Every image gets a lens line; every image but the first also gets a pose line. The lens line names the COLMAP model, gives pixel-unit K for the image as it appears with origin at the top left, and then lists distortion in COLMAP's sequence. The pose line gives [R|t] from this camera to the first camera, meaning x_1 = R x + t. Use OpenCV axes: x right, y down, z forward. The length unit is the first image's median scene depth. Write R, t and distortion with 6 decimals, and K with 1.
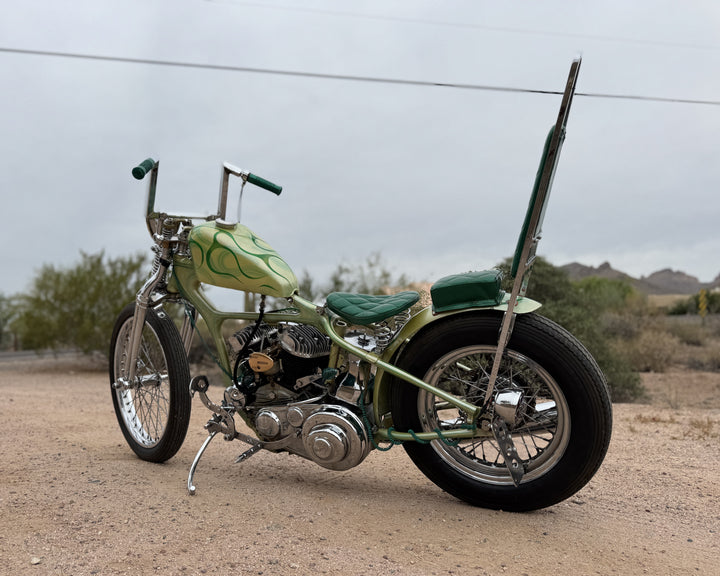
lens RADIAL K [[570.2, 0, 333.6], [0, 570.2, 302.2], [0, 0, 1]] dist [0.085869, -0.131474]
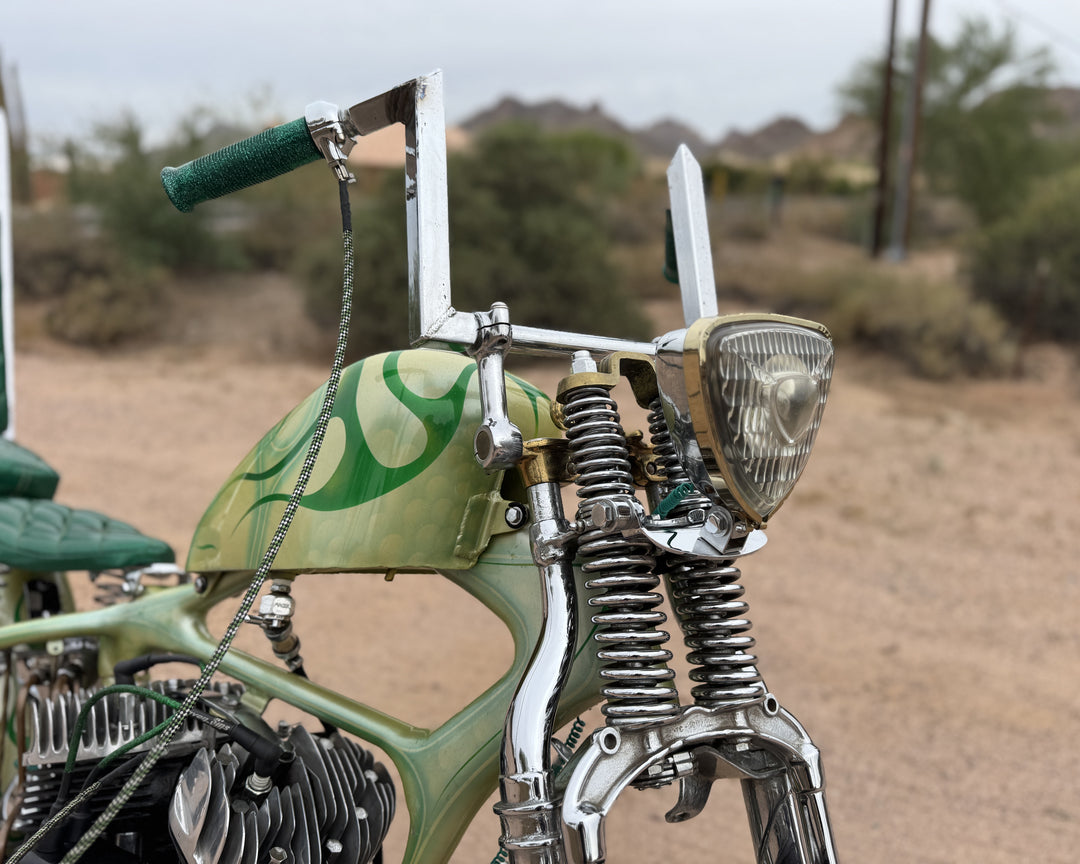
lens RADIAL K [[816.0, 0, 576.3], [0, 816.0, 434.7], [0, 0, 1]] dist [0.058132, -0.082421]
pose [[0.910477, -0.075997, 0.406517, -0.022685], [-0.063570, 0.945570, 0.319148, -0.242371], [-0.408645, -0.316419, 0.856089, 0.333623]]
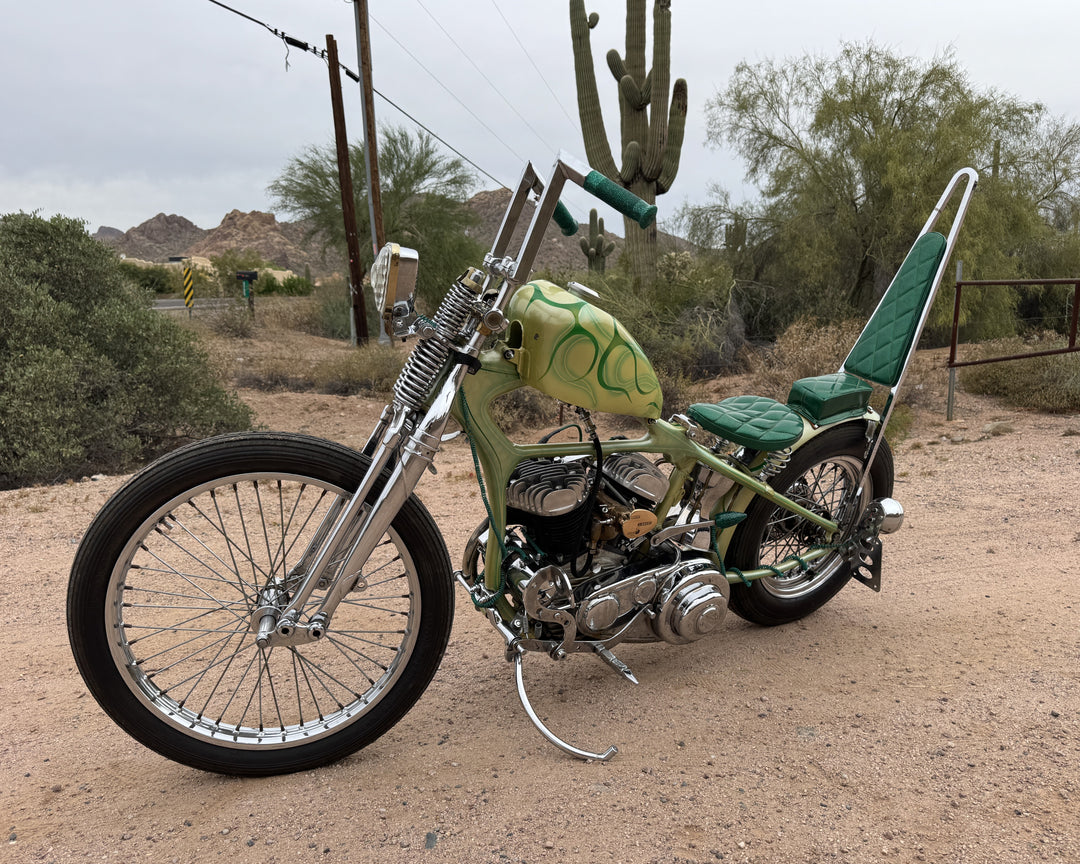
lens RADIAL K [[855.3, 0, 554.7], [0, 855.3, 442.5], [0, 0, 1]] dist [0.085869, -0.131474]
pose [[0.477739, -0.133180, 0.868348, -0.896899], [-0.041849, 0.983870, 0.173922, -0.131643], [-0.877505, -0.119429, 0.464459, 0.590052]]
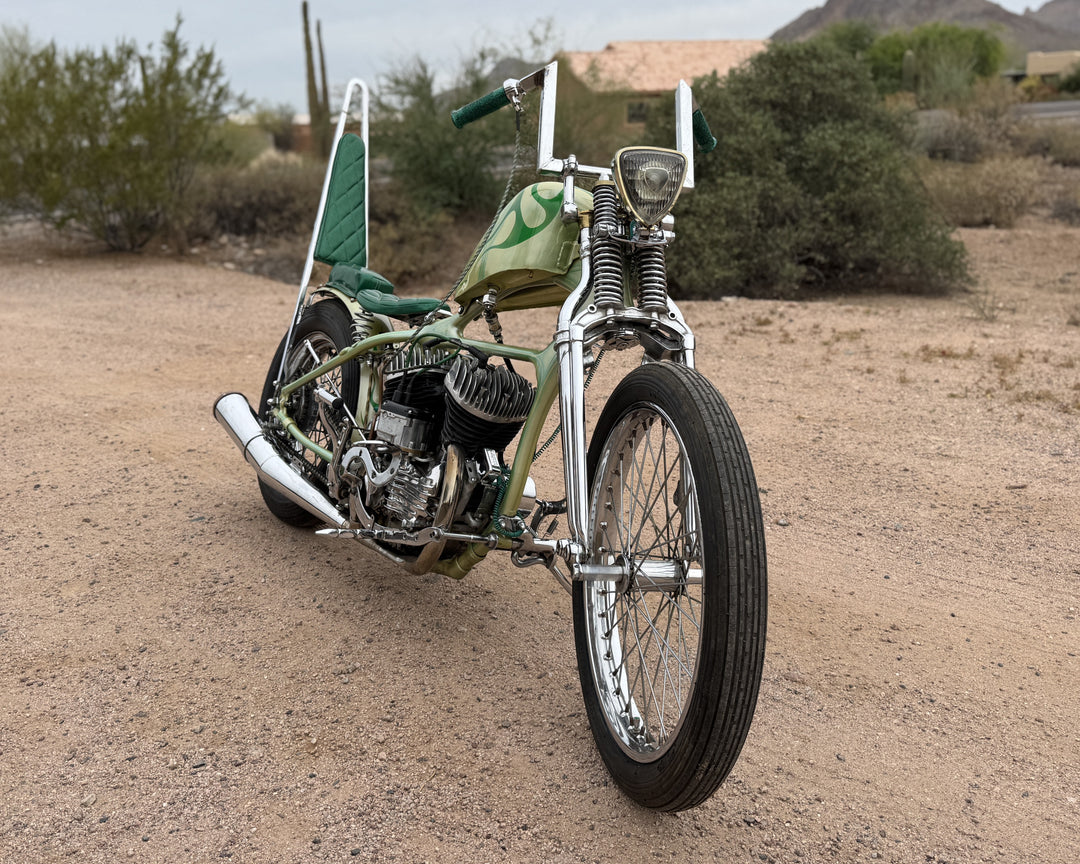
lens RADIAL K [[1004.7, 0, 524.2], [0, 1004.7, 376.4], [0, 0, 1]] dist [0.053982, 0.000000]
pose [[0.998315, -0.038671, 0.043272, -0.013132], [0.024488, 0.956708, 0.290018, -0.263897], [-0.052614, -0.288469, 0.956043, -0.299084]]
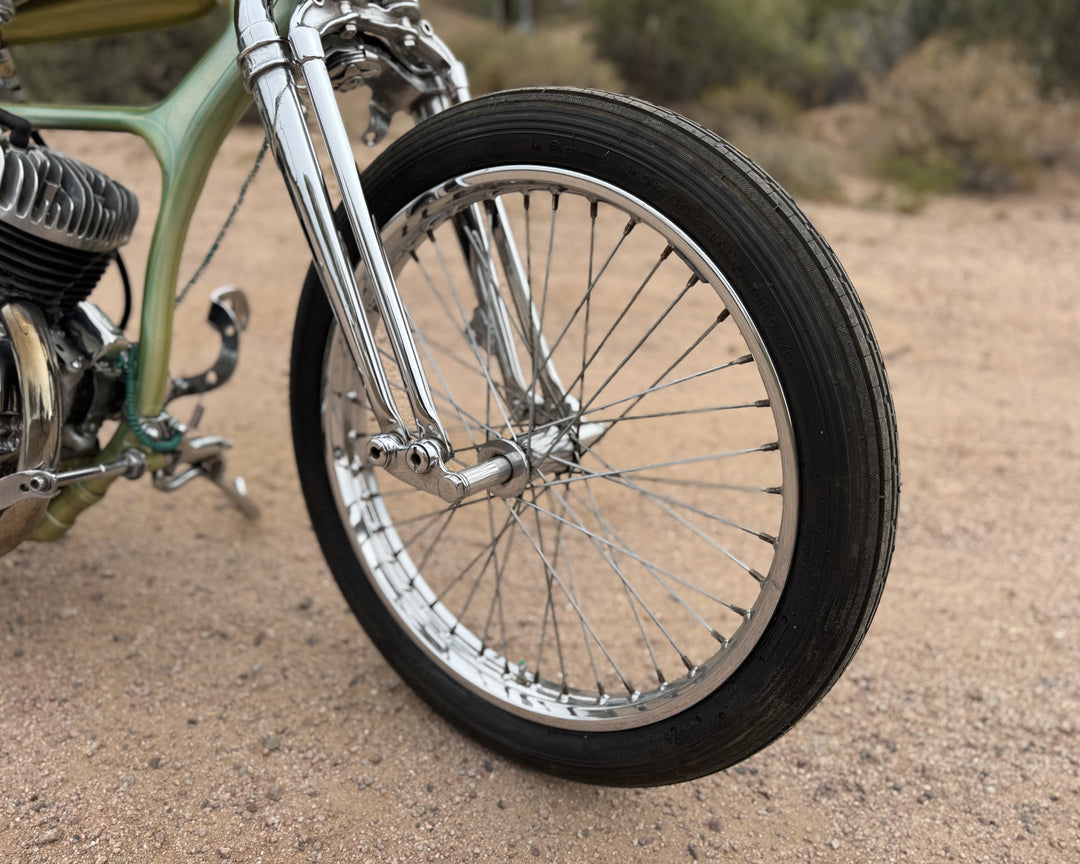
lens RADIAL K [[816.0, 0, 531.2], [0, 816.0, 439.2], [0, 0, 1]] dist [0.058132, -0.082421]
pose [[0.702378, -0.286673, 0.651524, -0.141434], [-0.108934, 0.861241, 0.496385, -0.096912], [-0.703419, -0.419623, 0.573688, 0.162779]]
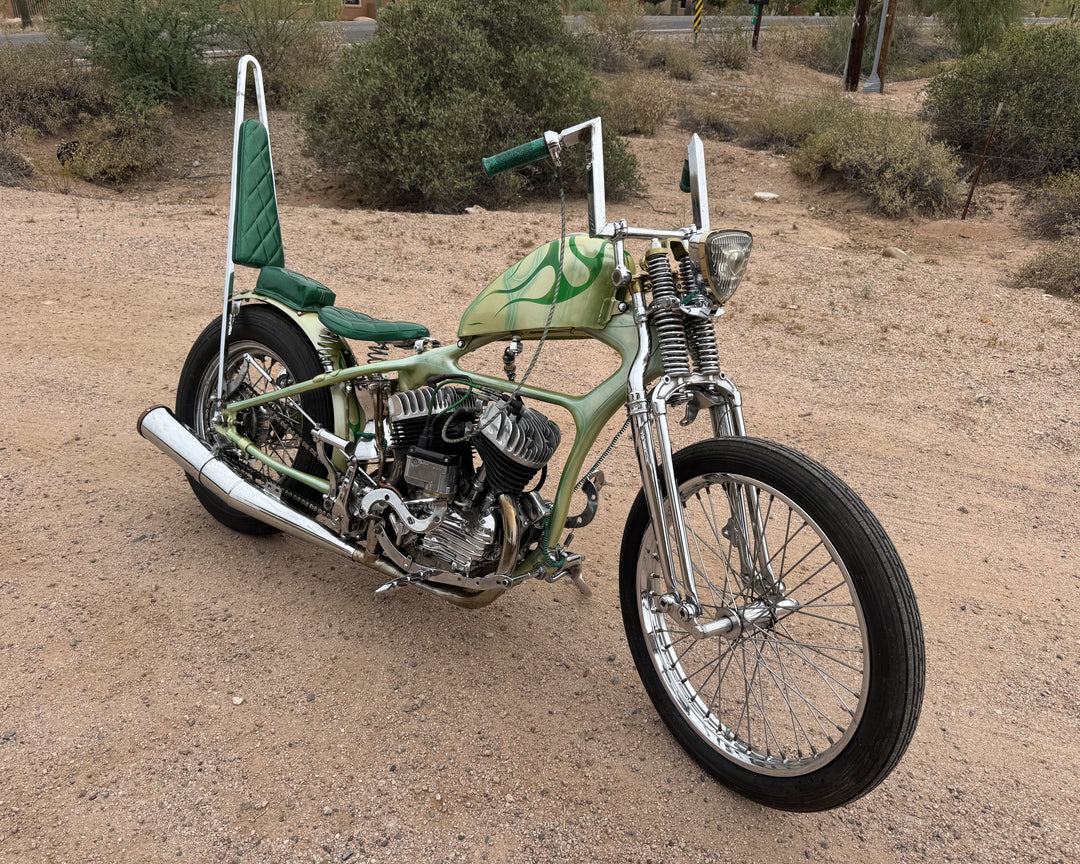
lens RADIAL K [[816.0, 0, 549.0], [0, 816.0, 430.0], [0, 0, 1]] dist [0.058132, -0.082421]
pose [[0.907458, -0.156112, 0.390063, -0.307453], [-0.064652, 0.865461, 0.496786, -0.392104], [-0.415139, -0.476031, 0.775277, -0.030320]]
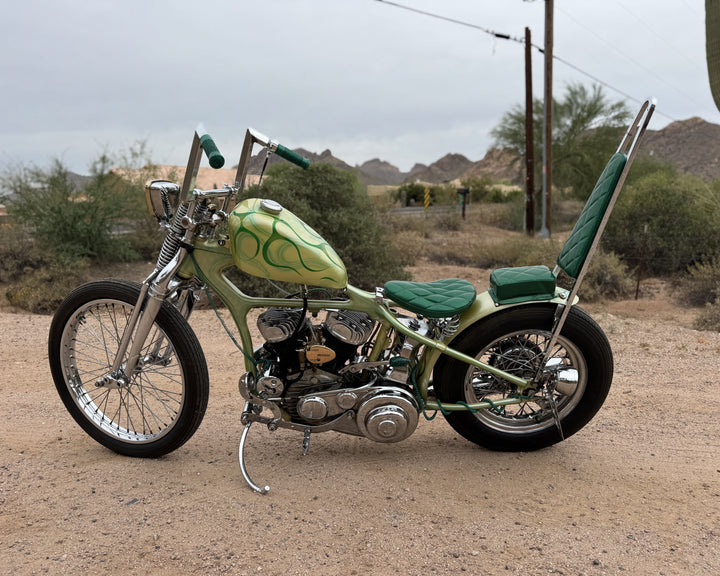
lens RADIAL K [[570.2, 0, 359.9], [0, 570.2, 306.1], [0, 0, 1]] dist [0.085869, -0.131474]
pose [[0.876938, -0.079150, 0.474042, -0.480061], [-0.020916, 0.979126, 0.202175, -0.161225], [-0.480149, -0.187210, 0.856977, 0.123563]]
